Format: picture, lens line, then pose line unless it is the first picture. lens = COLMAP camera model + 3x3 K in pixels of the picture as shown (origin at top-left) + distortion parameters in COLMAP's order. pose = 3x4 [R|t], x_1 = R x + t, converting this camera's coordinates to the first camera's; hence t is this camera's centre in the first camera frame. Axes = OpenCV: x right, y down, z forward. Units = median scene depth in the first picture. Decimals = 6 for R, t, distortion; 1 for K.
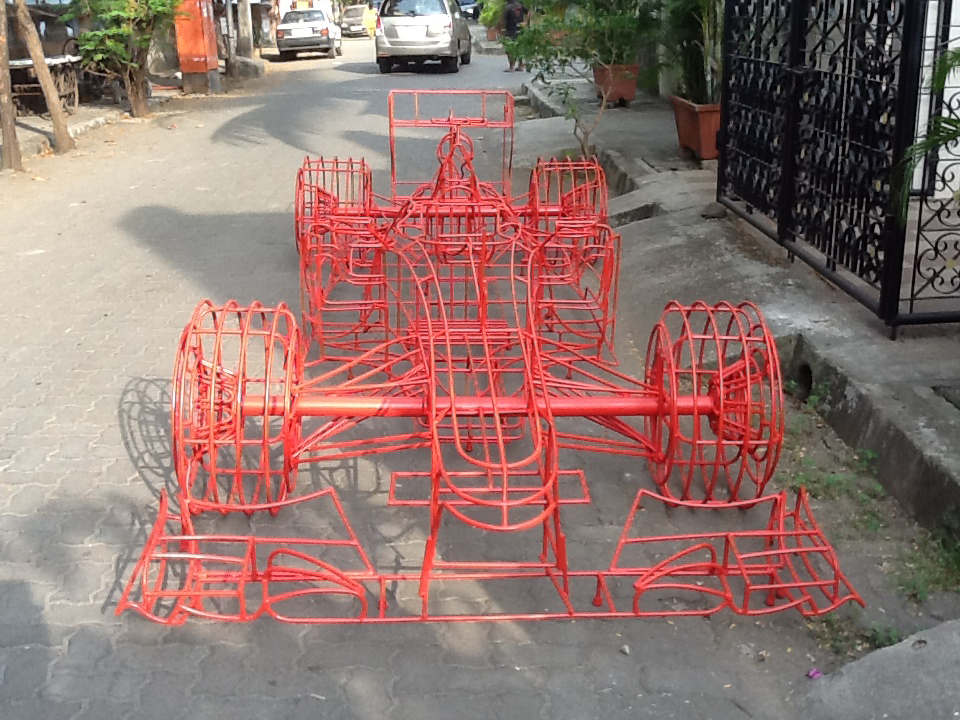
lens RADIAL K [[1160.1, 0, 480.0], [0, 1160.1, 360.0], [0, 0, 1]] dist [0.008541, -0.018474]
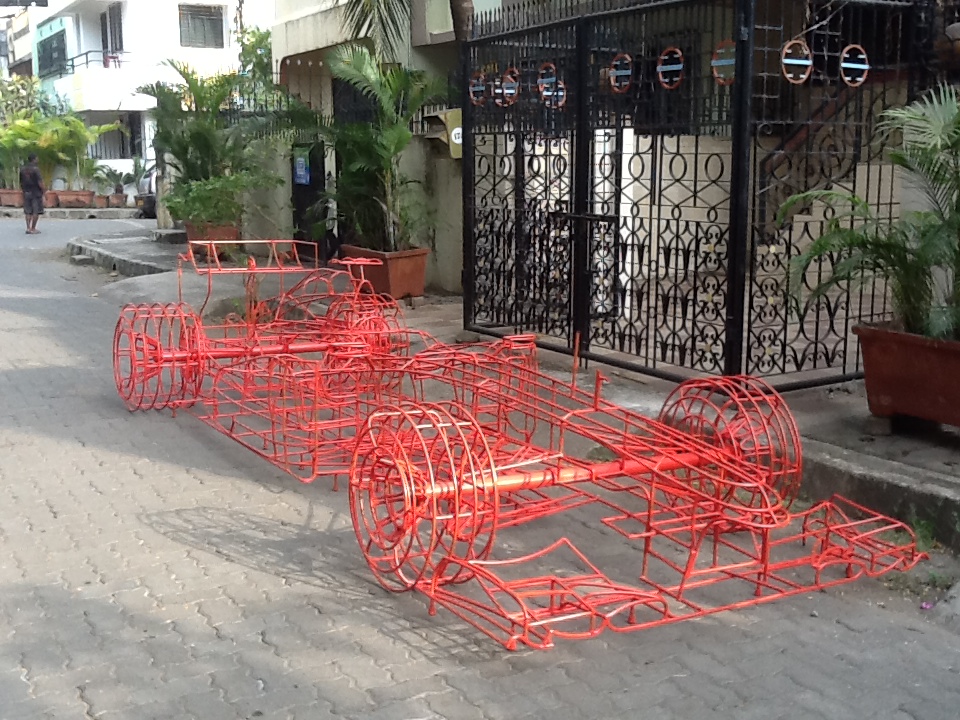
lens RADIAL K [[1160.1, 0, 480.0], [0, 1160.1, 360.0], [0, 0, 1]] dist [0.008541, -0.018474]
pose [[0.884277, -0.062208, 0.462801, -0.263655], [0.124517, 0.986614, -0.105299, 0.014743], [-0.450056, 0.150740, 0.880186, -0.024933]]
